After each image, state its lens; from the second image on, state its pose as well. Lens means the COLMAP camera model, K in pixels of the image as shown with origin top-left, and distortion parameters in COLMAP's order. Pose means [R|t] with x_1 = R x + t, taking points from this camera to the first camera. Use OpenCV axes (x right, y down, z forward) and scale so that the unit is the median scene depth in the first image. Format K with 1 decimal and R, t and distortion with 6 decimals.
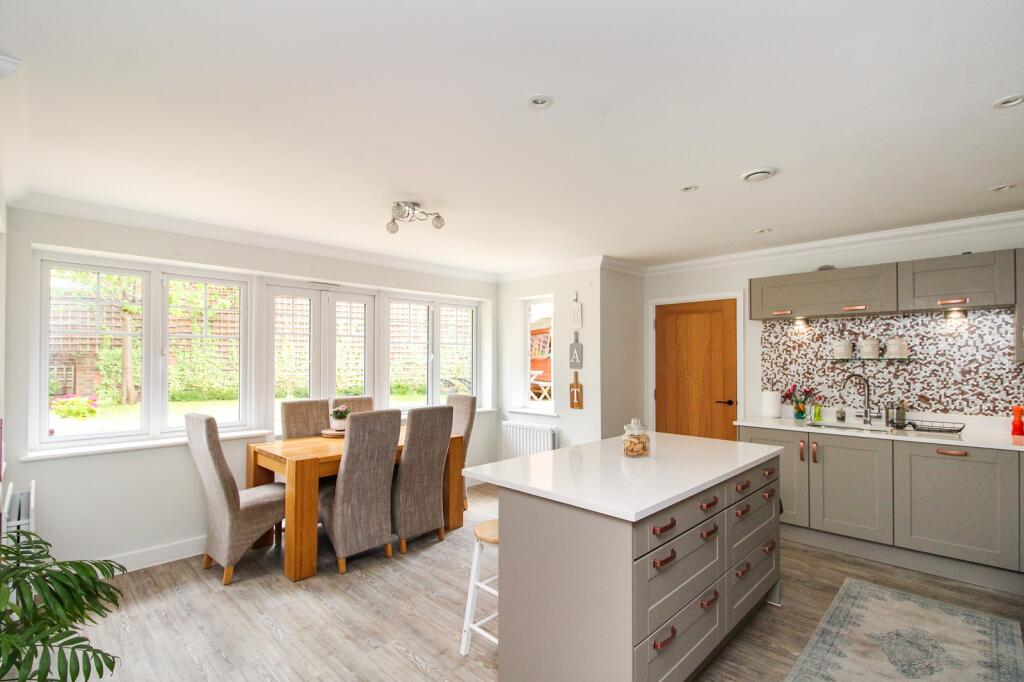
lens RADIAL K [[470.7, 0, 511.7], [0, 470.7, 357.9], [0, 0, 1]] dist [0.018826, -0.016336]
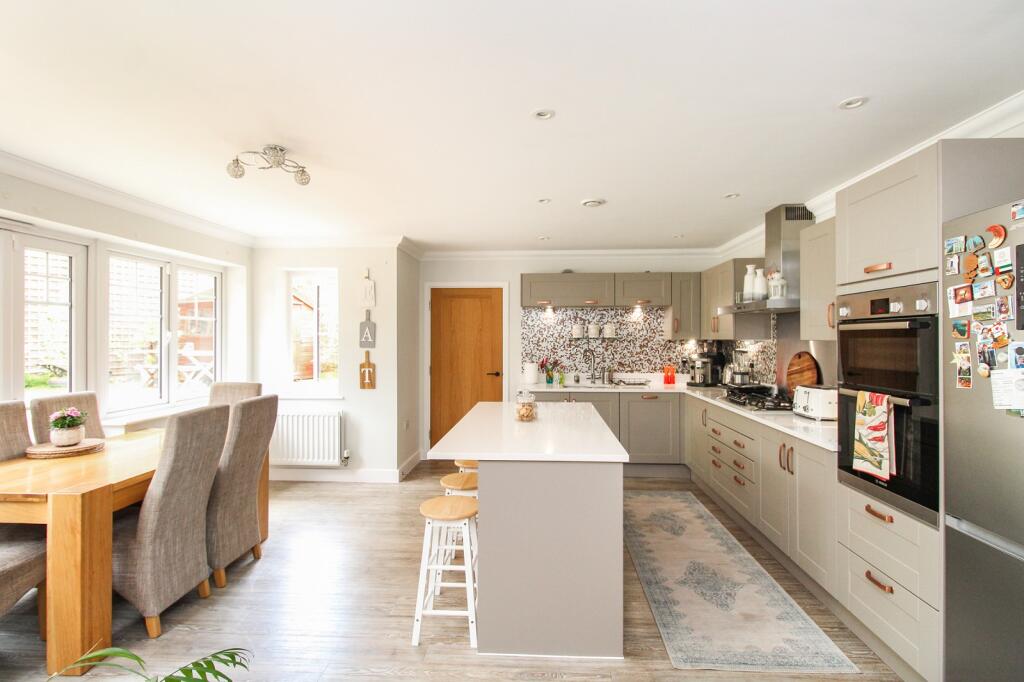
lens RADIAL K [[469.3, 0, 512.0], [0, 469.3, 341.0], [0, 0, 1]] dist [0.018400, -0.016974]
pose [[0.751133, -0.004853, 0.660133, -0.346689], [-0.002929, 0.999939, 0.010683, -0.003026], [-0.660144, -0.009958, 0.751073, 0.089955]]
